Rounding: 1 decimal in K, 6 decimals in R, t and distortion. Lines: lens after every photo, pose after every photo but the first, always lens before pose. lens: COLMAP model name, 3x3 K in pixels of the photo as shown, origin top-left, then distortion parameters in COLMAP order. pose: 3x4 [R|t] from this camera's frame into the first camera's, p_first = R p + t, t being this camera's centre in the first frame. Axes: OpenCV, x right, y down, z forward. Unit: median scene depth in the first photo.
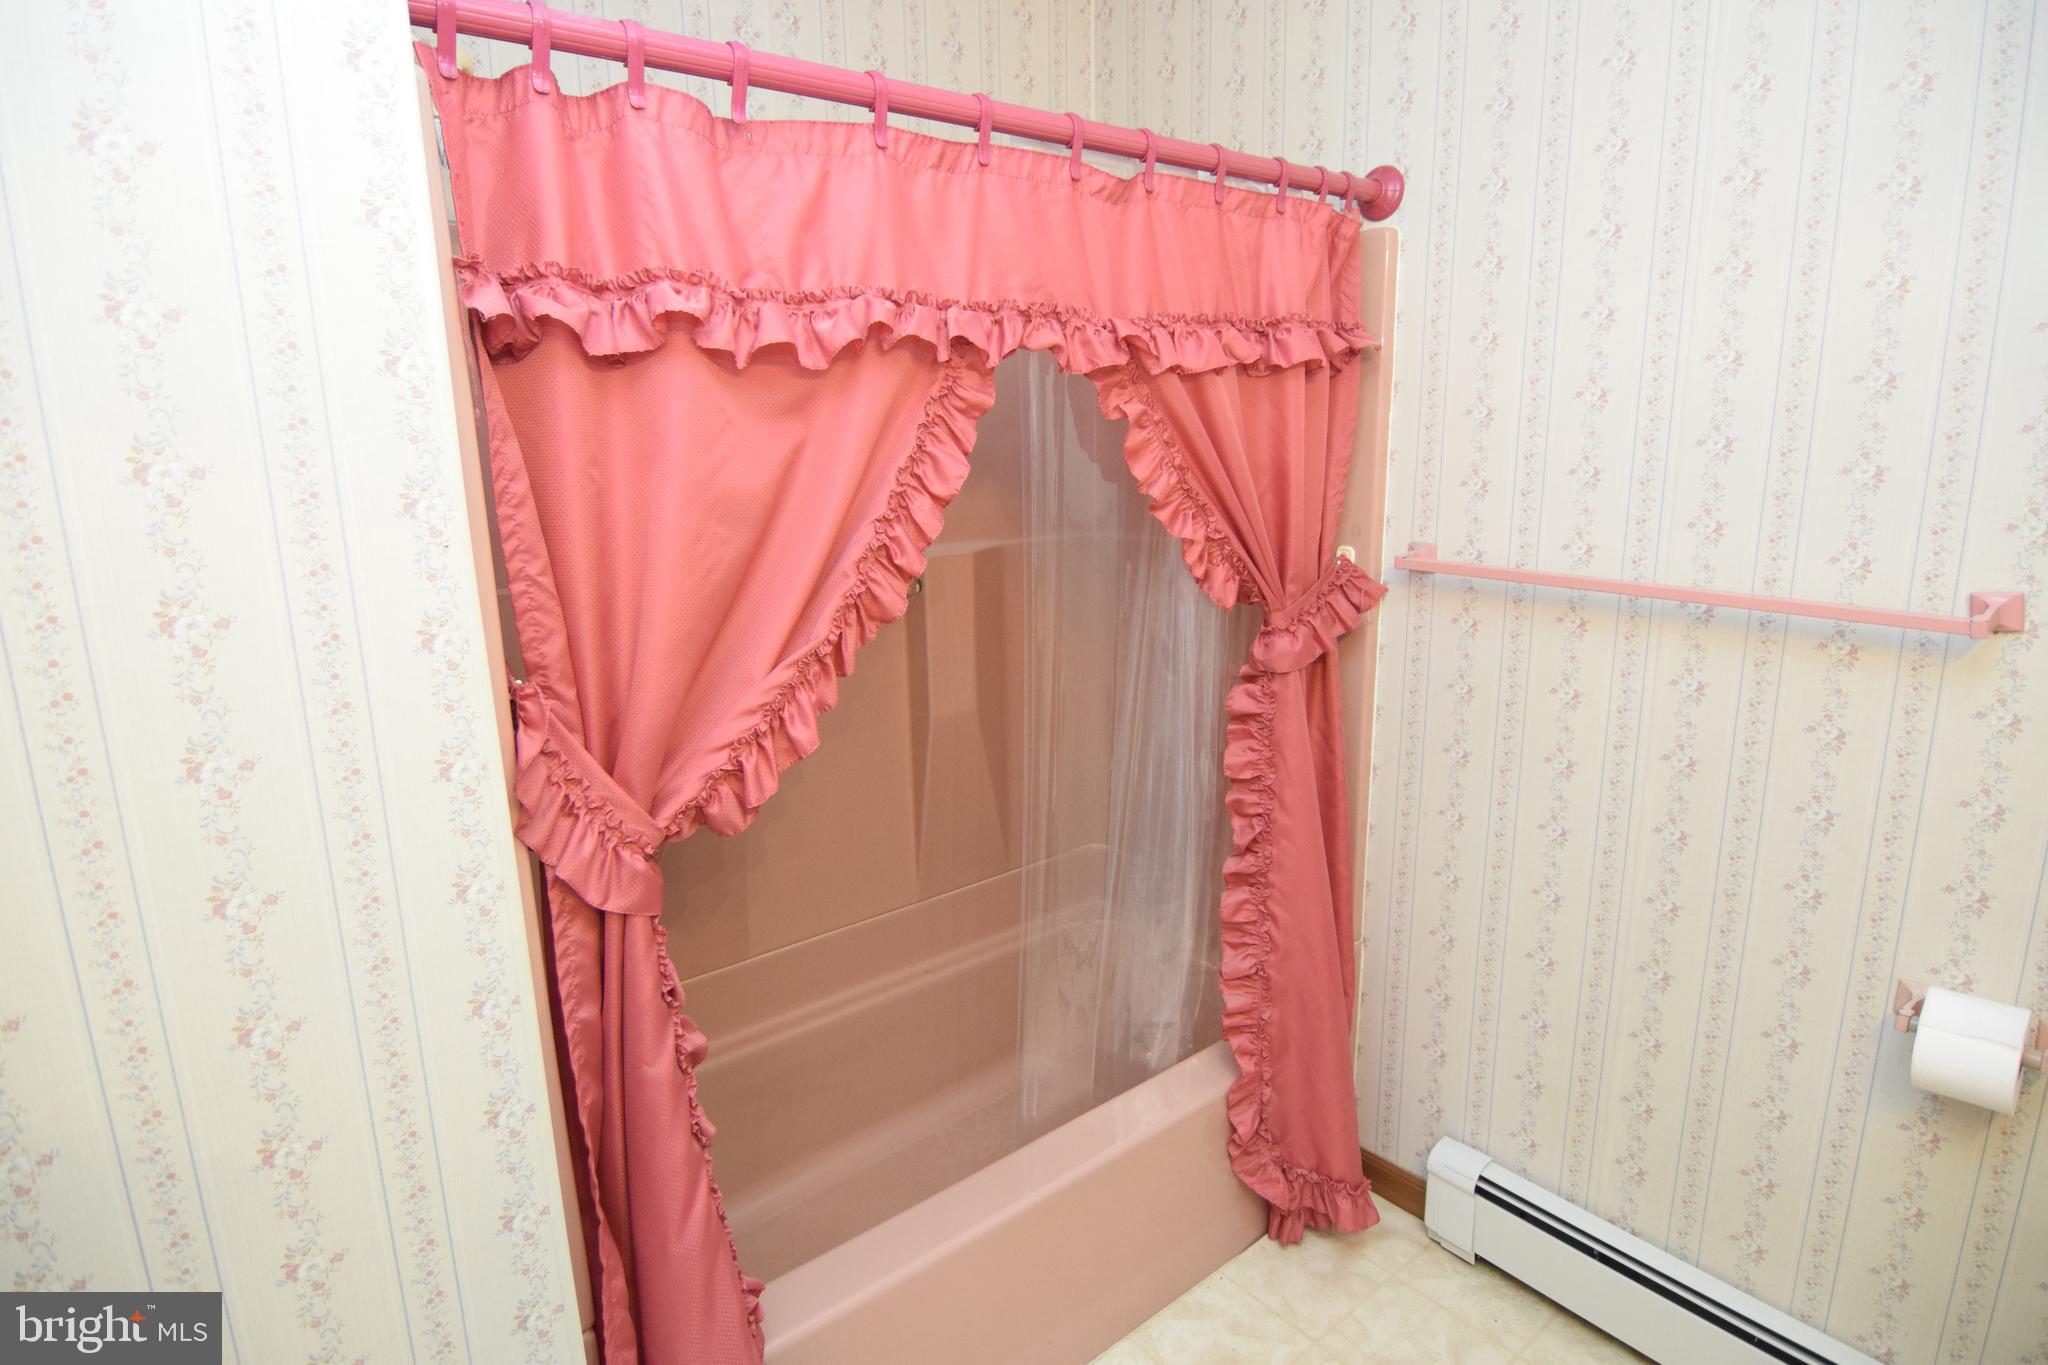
lens RADIAL K [[1089.6, 0, 1015.4], [0, 1089.6, 669.1], [0, 0, 1]] dist [0.004459, -0.017495]
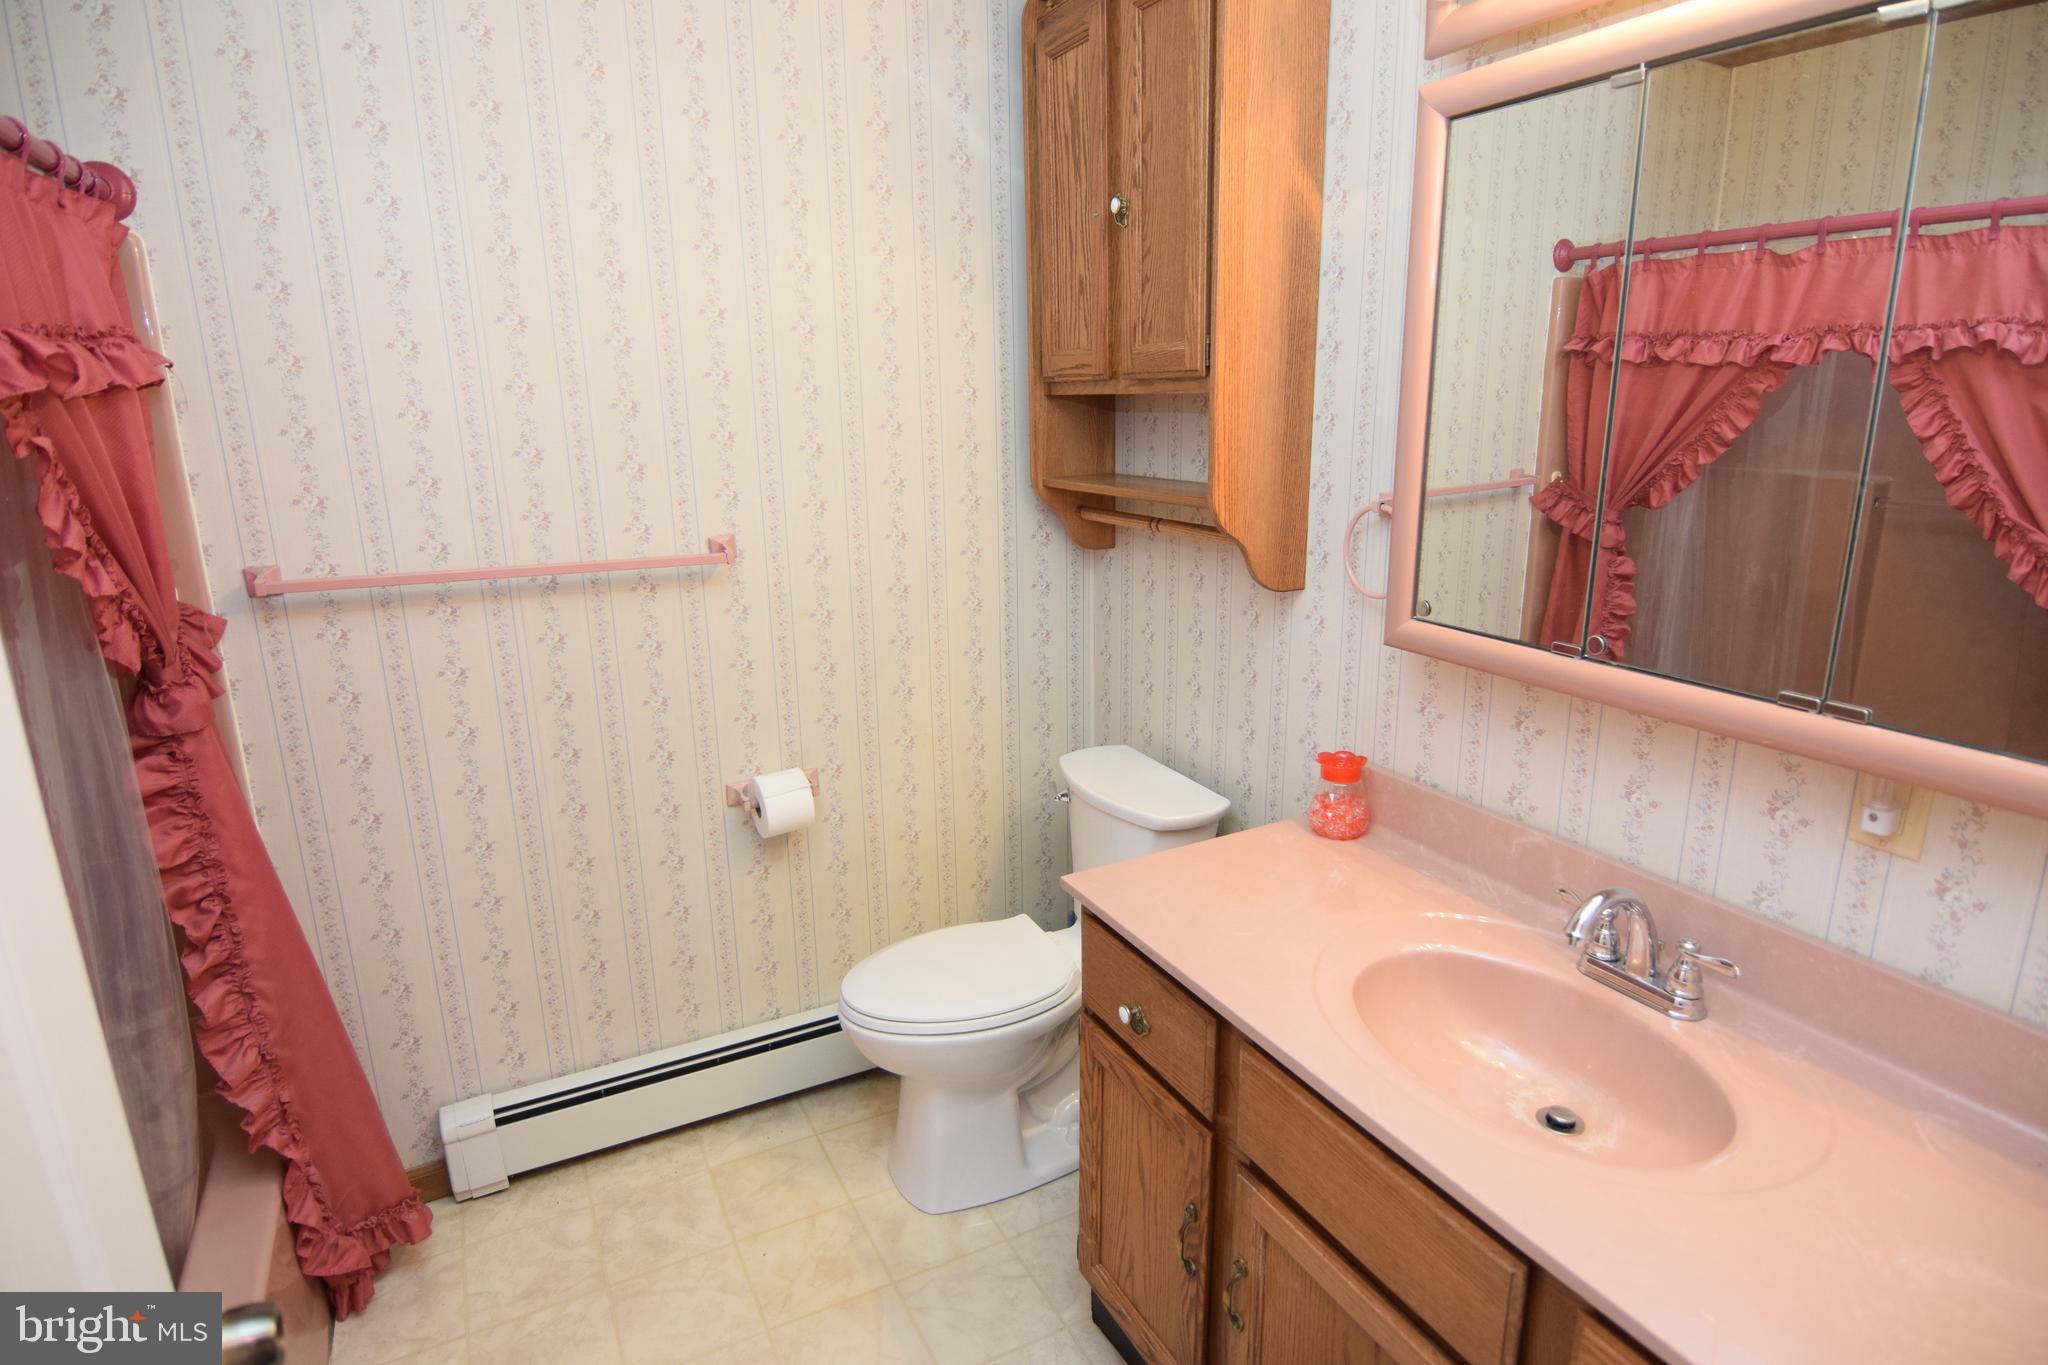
lens RADIAL K [[1089.6, 0, 1015.4], [0, 1089.6, 669.1], [0, 0, 1]] dist [0.004459, -0.017495]
pose [[0.204042, -0.230272, 0.951495, -0.437675], [0.224720, 0.957006, 0.183416, -0.055456], [-0.952821, 0.176396, 0.247016, 0.136039]]
